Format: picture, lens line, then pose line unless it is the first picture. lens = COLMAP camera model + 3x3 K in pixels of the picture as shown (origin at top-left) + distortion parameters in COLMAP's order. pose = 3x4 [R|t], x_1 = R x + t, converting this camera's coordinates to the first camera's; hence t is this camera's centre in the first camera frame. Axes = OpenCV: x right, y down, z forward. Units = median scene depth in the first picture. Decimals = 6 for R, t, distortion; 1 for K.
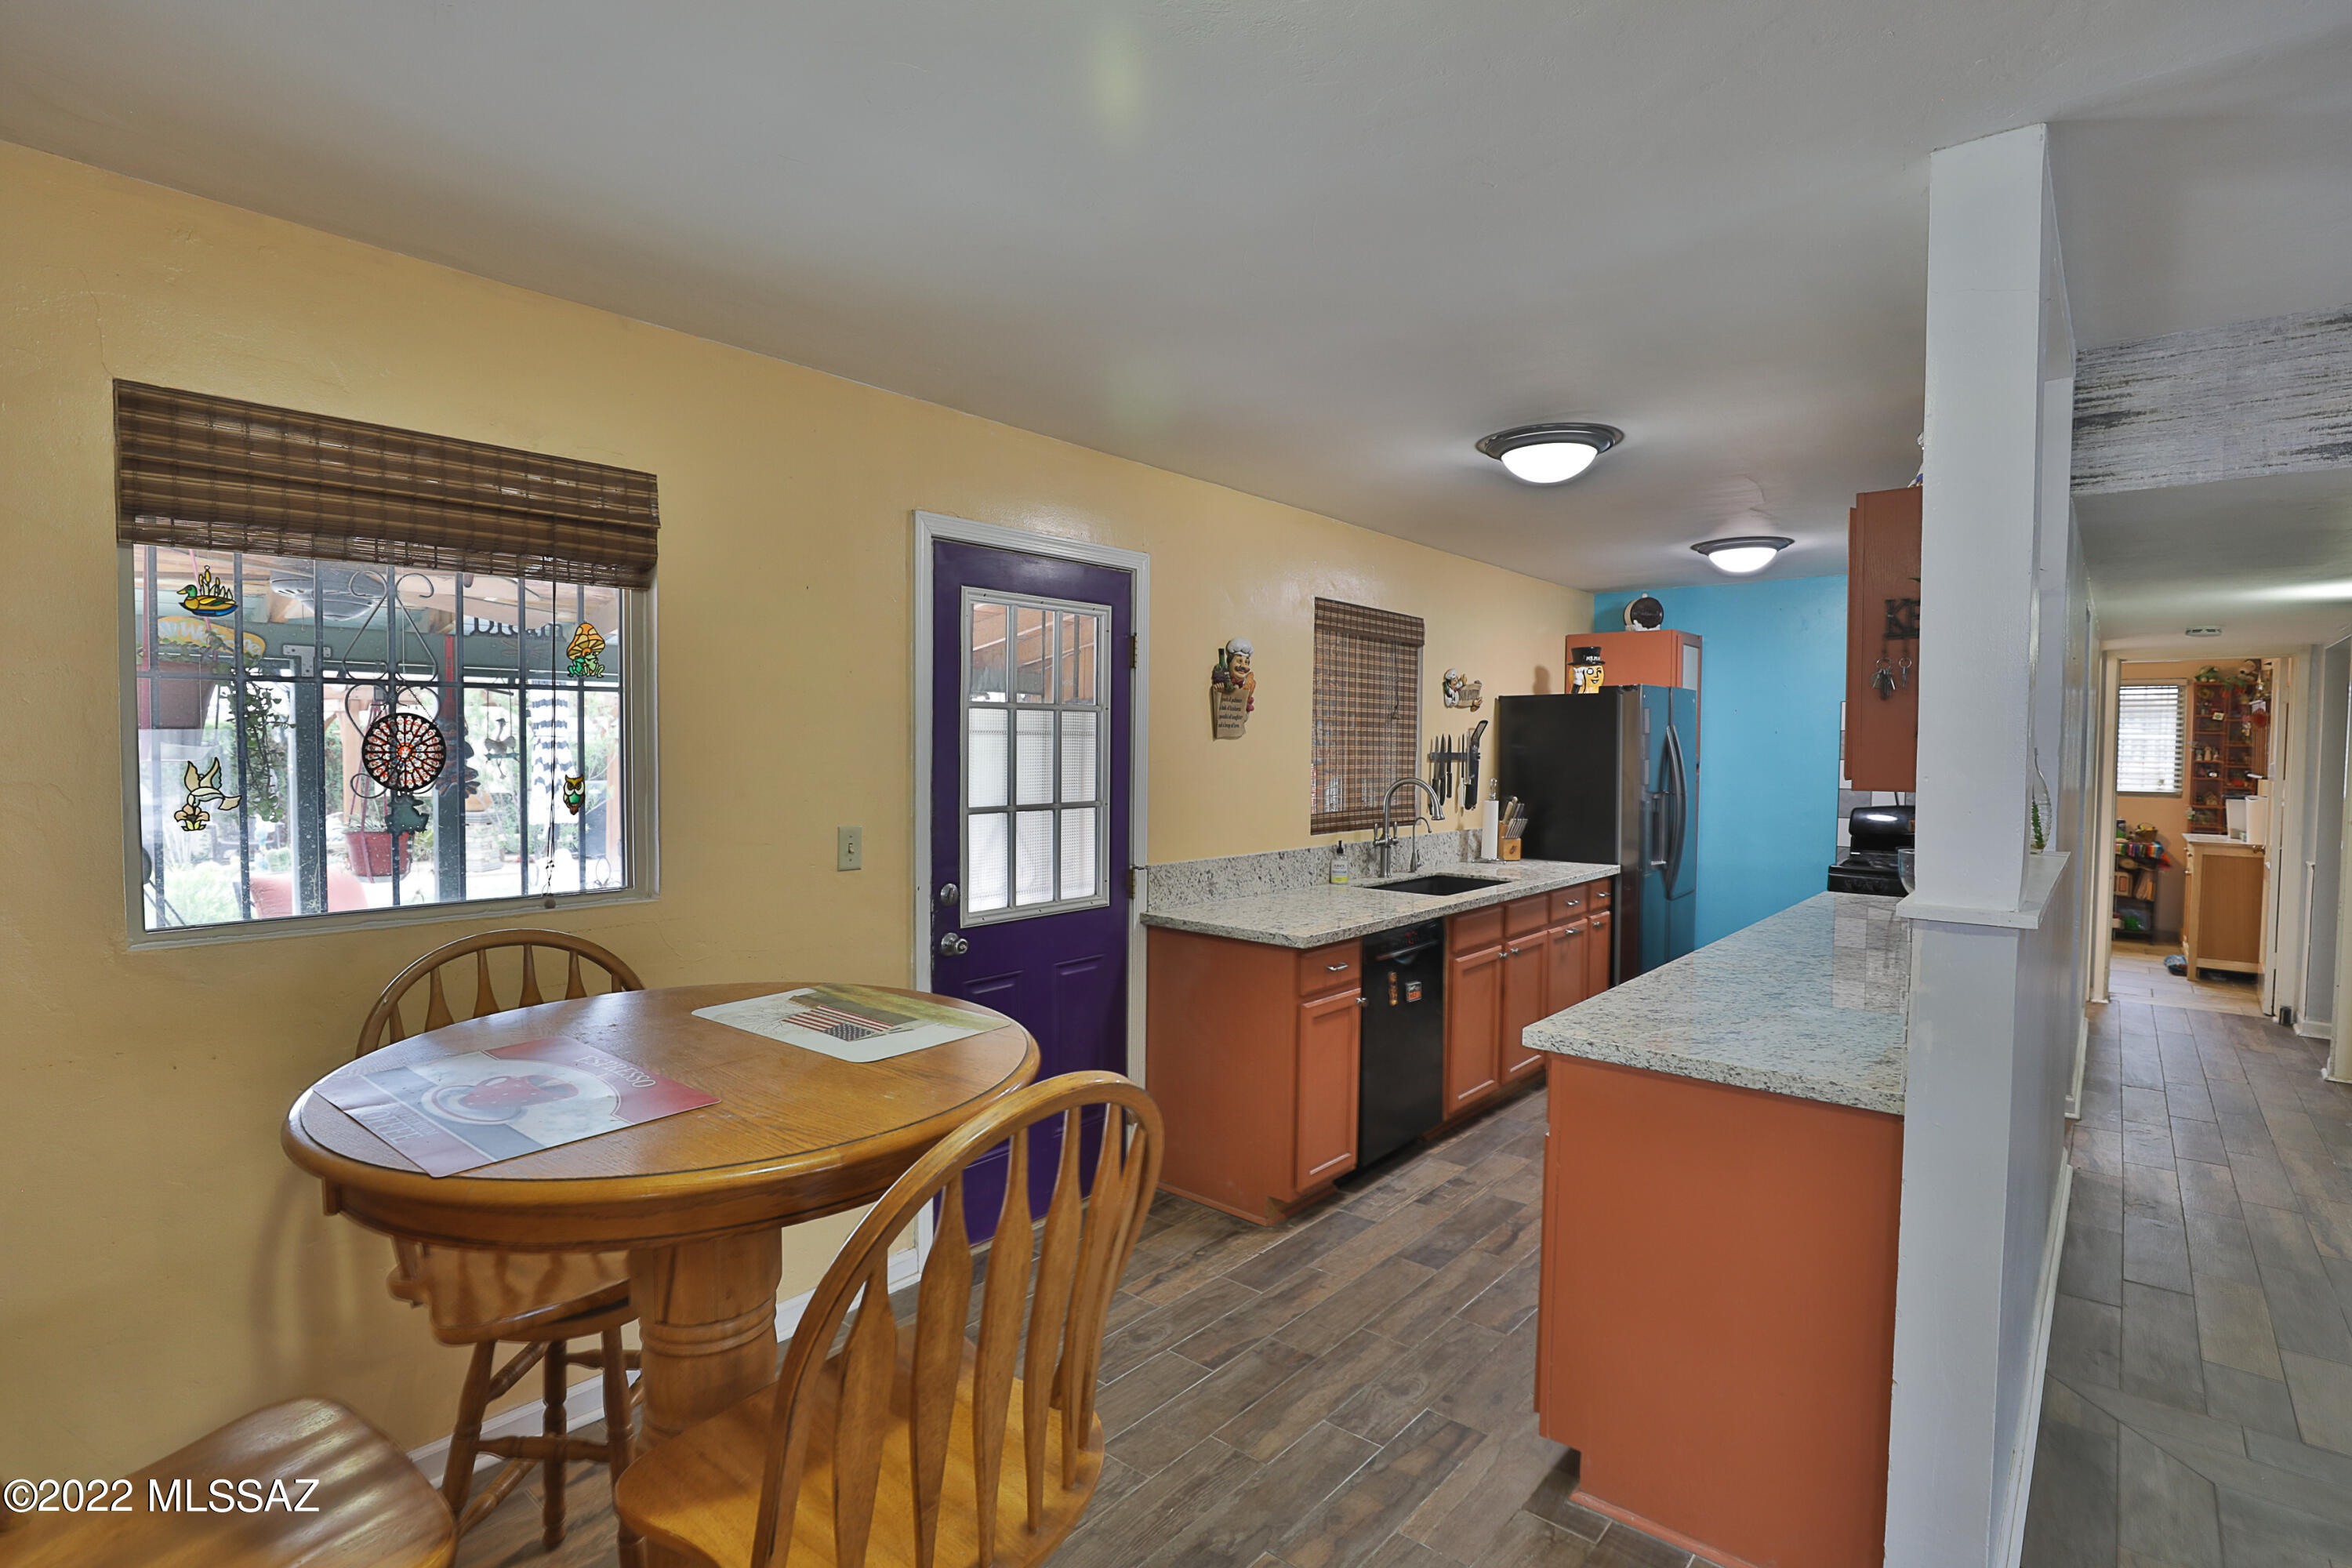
lens RADIAL K [[1132.9, 0, 1174.5], [0, 1132.9, 787.0], [0, 0, 1]] dist [-0.047362, 0.014572]
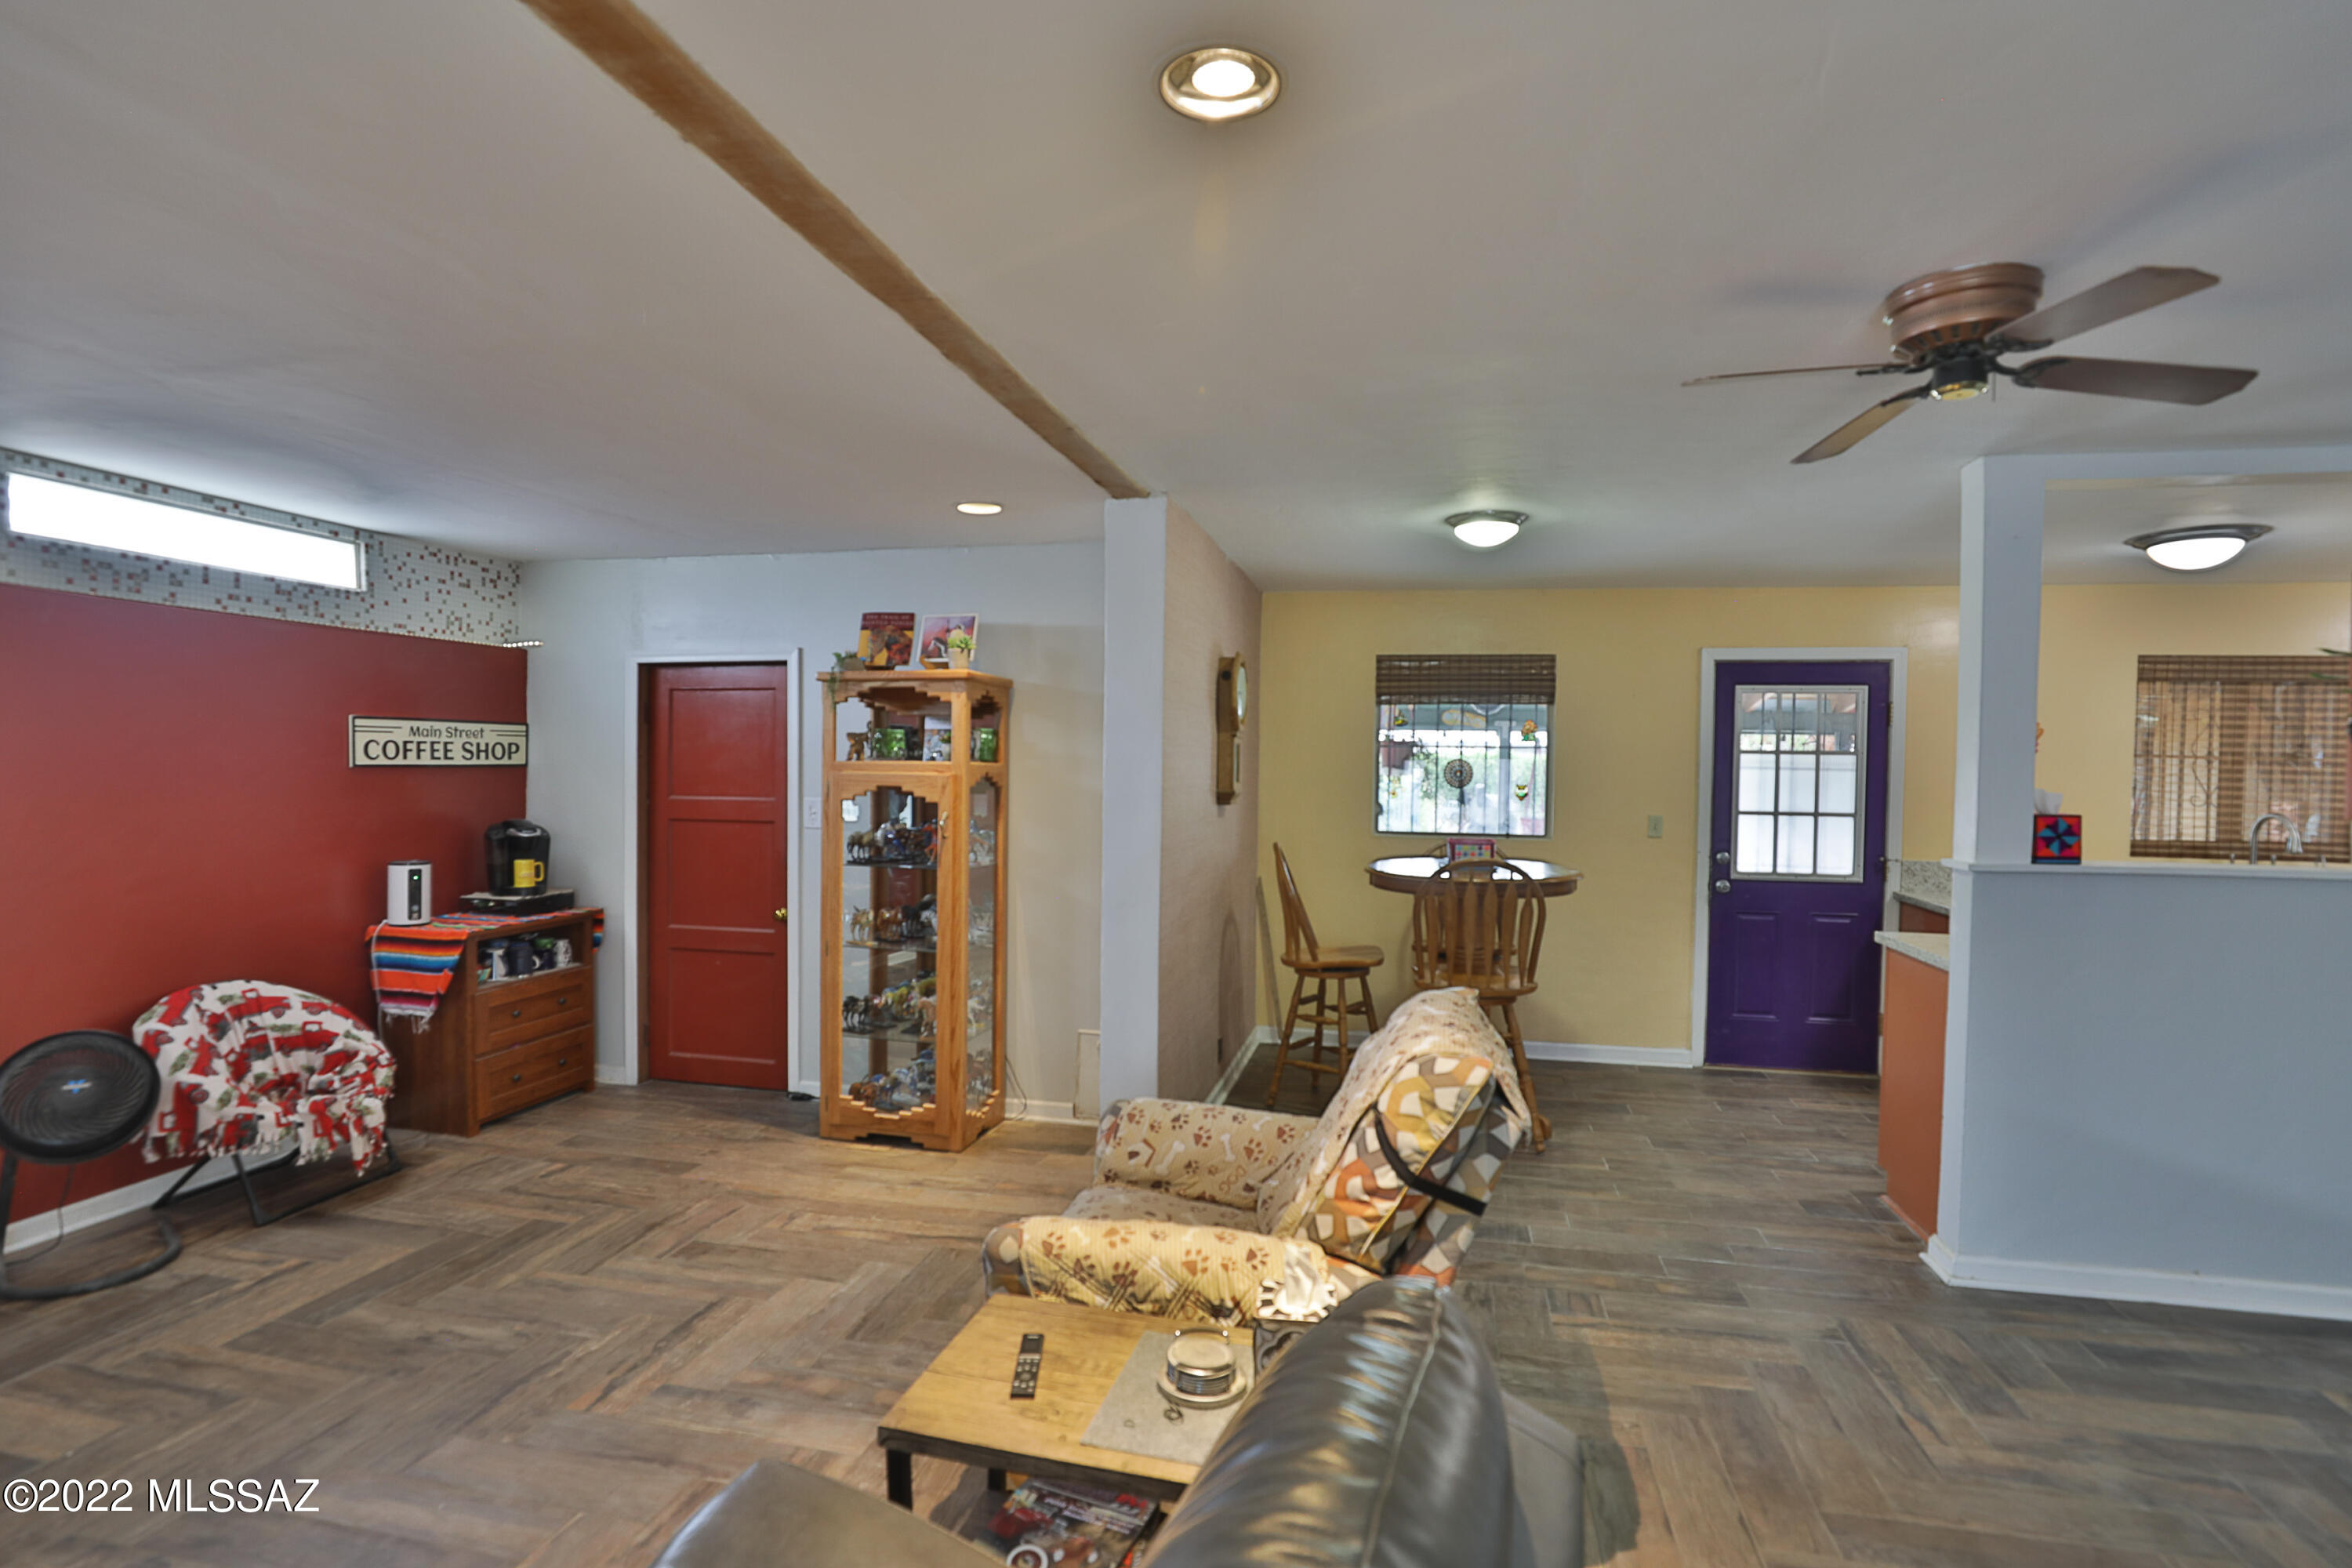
lens RADIAL K [[1141.3, 0, 1175.2], [0, 1141.3, 787.2], [0, 0, 1]] dist [-0.045347, 0.014650]
pose [[0.467649, 0.019211, -0.883705, 0.886776], [-0.046221, 0.998927, -0.002744, 0.025360], [0.882705, 0.042129, 0.468036, -0.550523]]
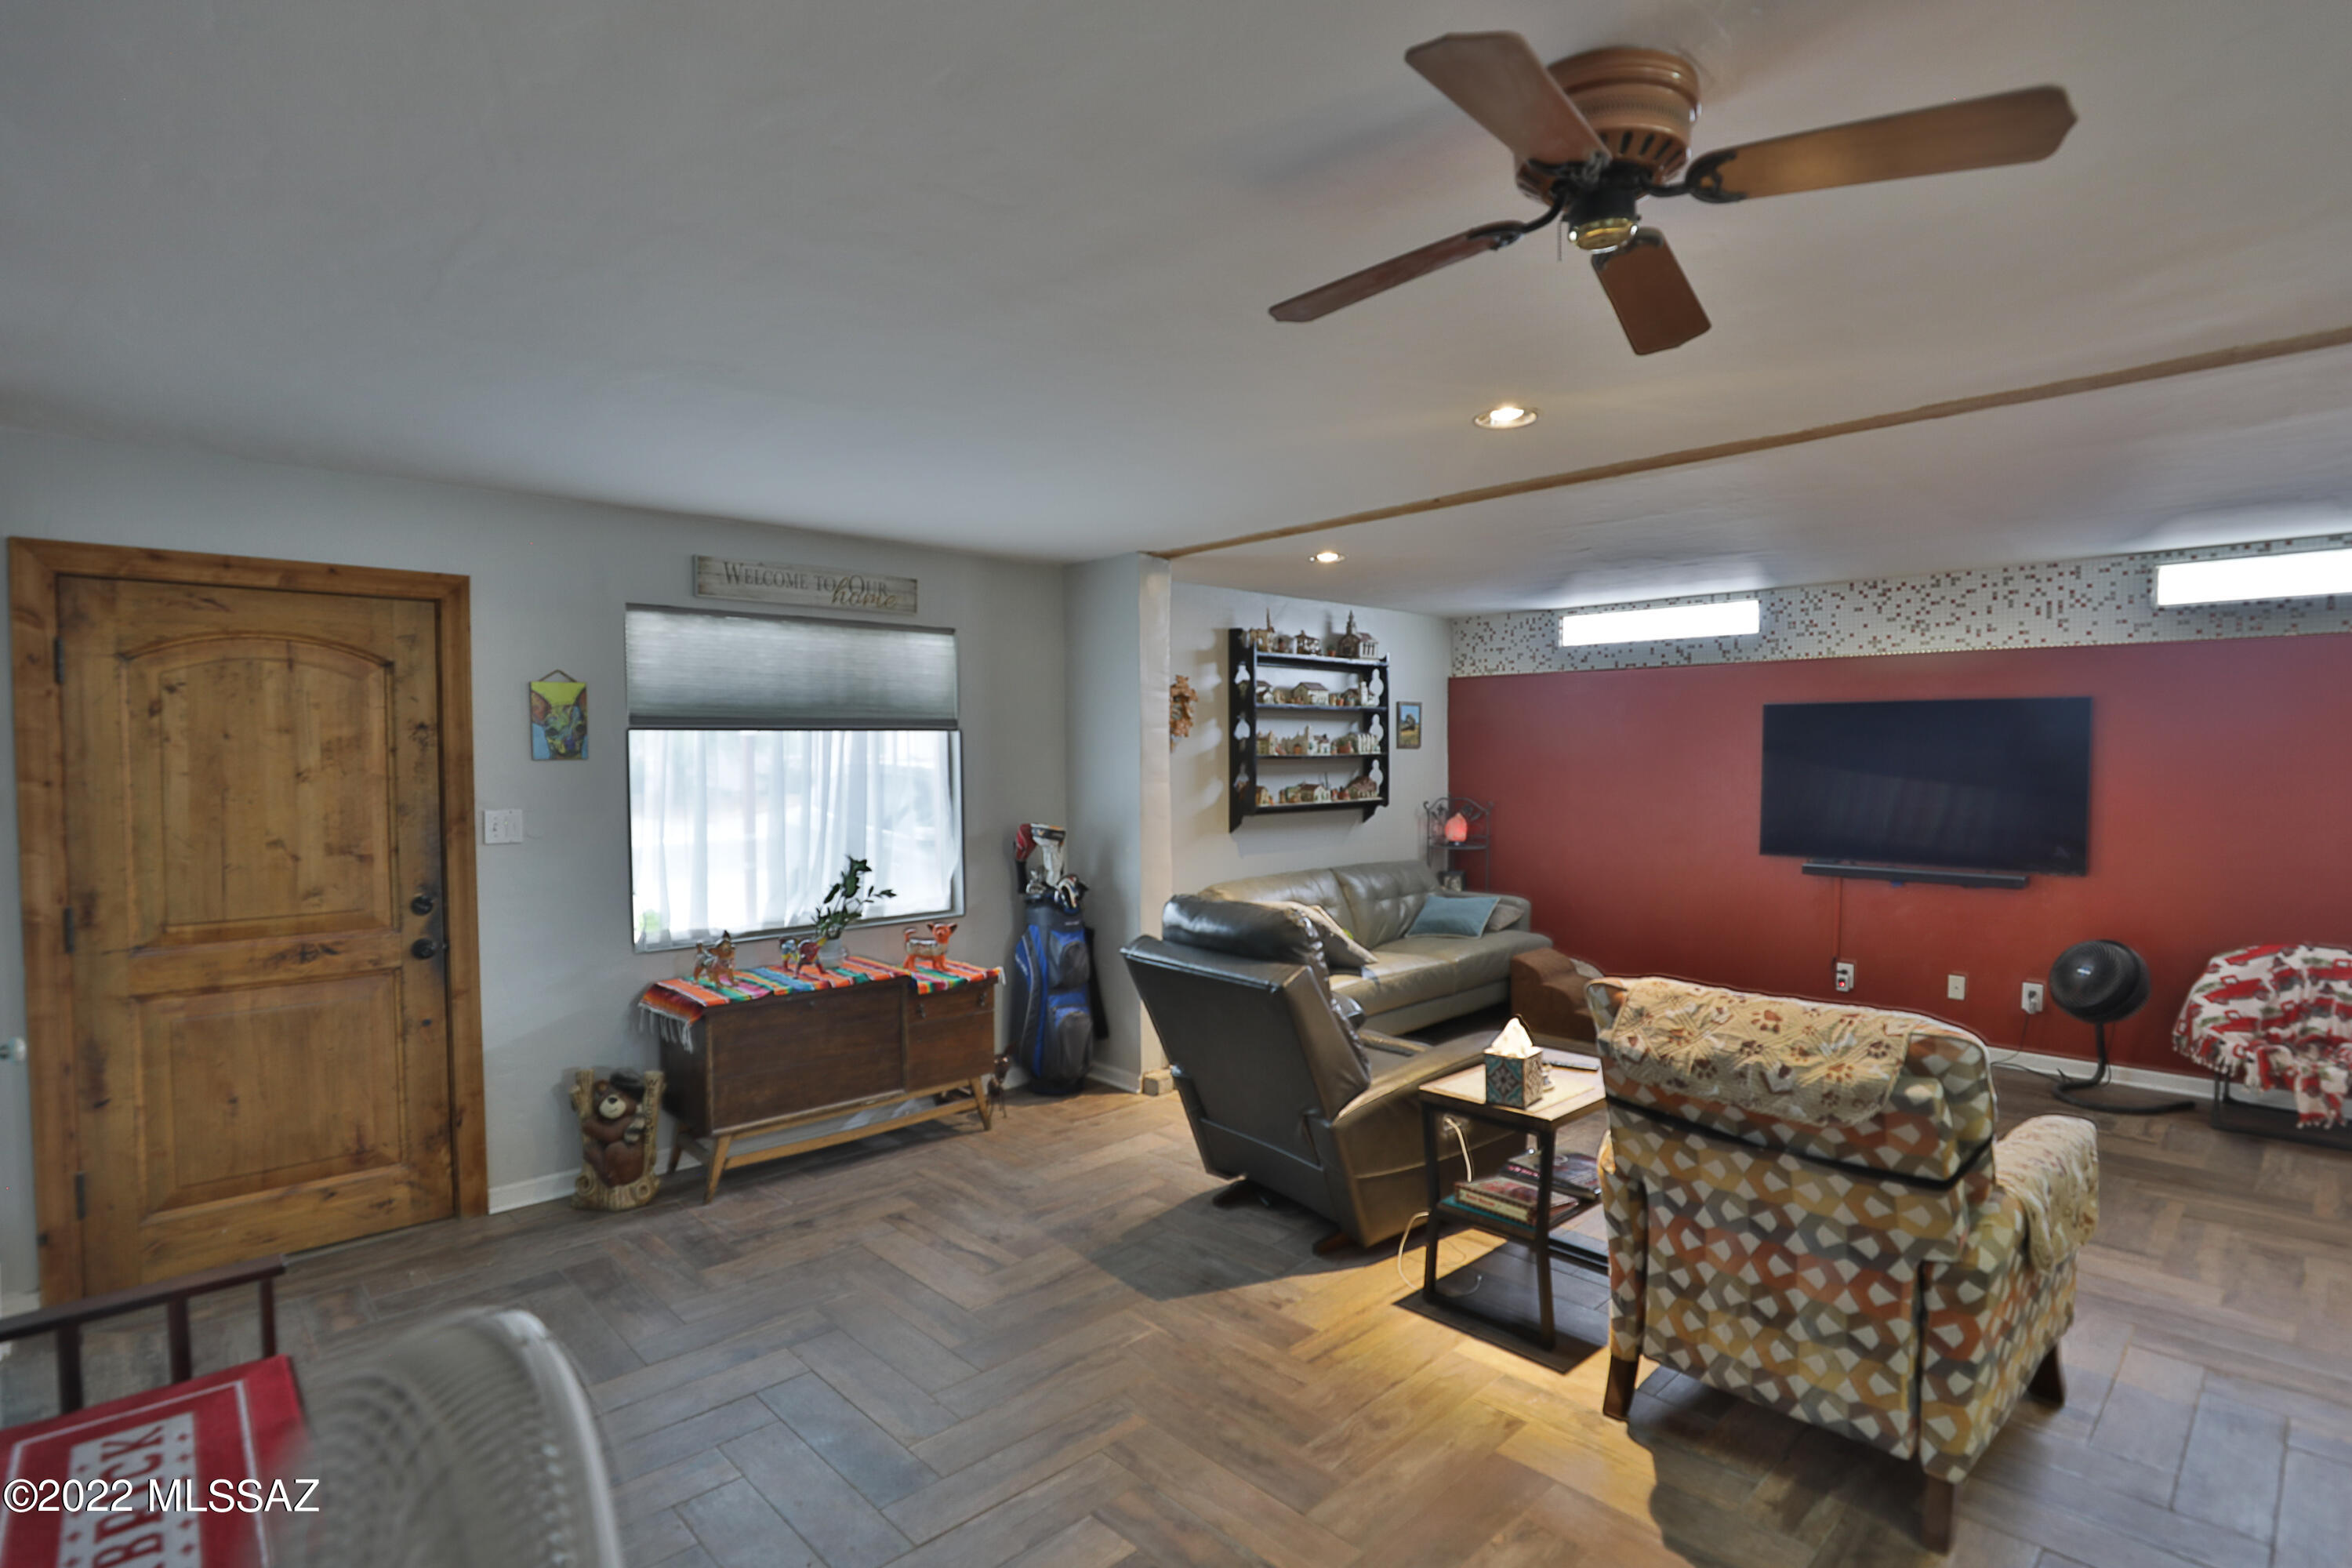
lens RADIAL K [[1151.7, 0, 1174.2], [0, 1151.7, 786.2], [0, 0, 1]] dist [-0.046099, 0.014986]
pose [[-0.994483, -0.001389, 0.104893, 0.666183], [0.005648, 0.997753, 0.066766, -0.024781], [-0.104750, 0.066990, -0.992240, 0.588382]]
